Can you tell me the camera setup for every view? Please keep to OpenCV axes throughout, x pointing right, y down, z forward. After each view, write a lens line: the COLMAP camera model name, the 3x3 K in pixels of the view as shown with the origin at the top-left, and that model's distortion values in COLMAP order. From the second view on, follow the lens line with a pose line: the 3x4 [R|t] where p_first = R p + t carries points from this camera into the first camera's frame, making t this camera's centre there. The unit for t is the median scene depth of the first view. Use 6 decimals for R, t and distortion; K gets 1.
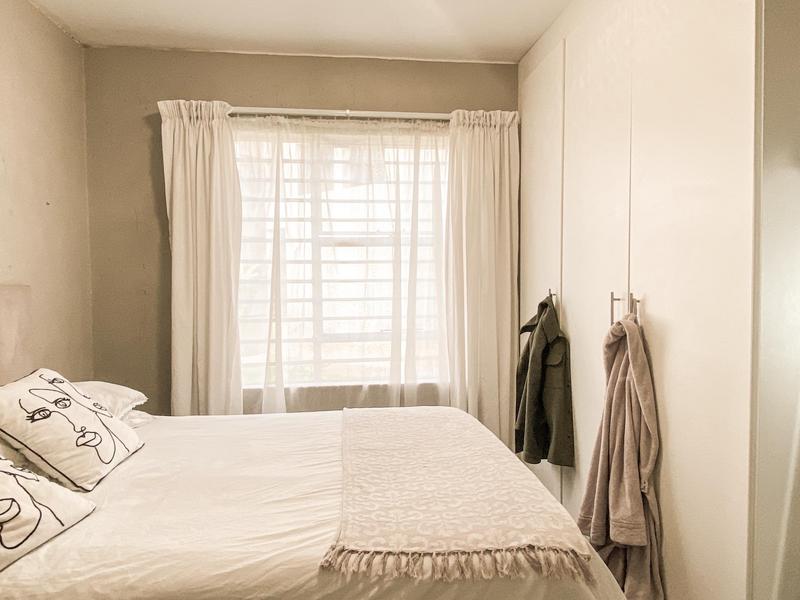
lens RADIAL K [[513.7, 0, 410.7], [0, 513.7, 297.3], [0, 0, 1]] dist [0.076658, -0.064105]
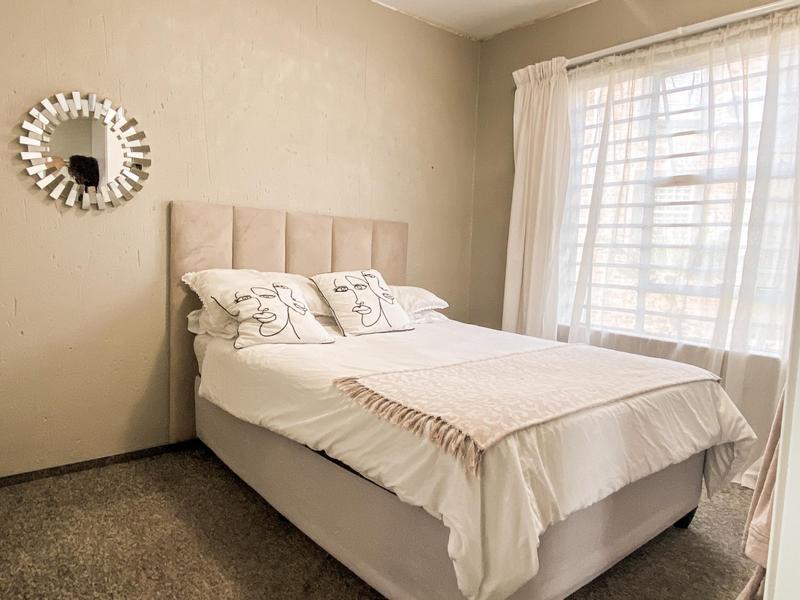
lens RADIAL K [[513.7, 0, 410.7], [0, 513.7, 297.3], [0, 0, 1]] dist [0.076658, -0.064105]
pose [[0.583600, 0.111132, -0.804401, 0.377857], [-0.063905, 0.993804, 0.090936, 0.042132], [0.809523, -0.001665, 0.587086, 0.103644]]
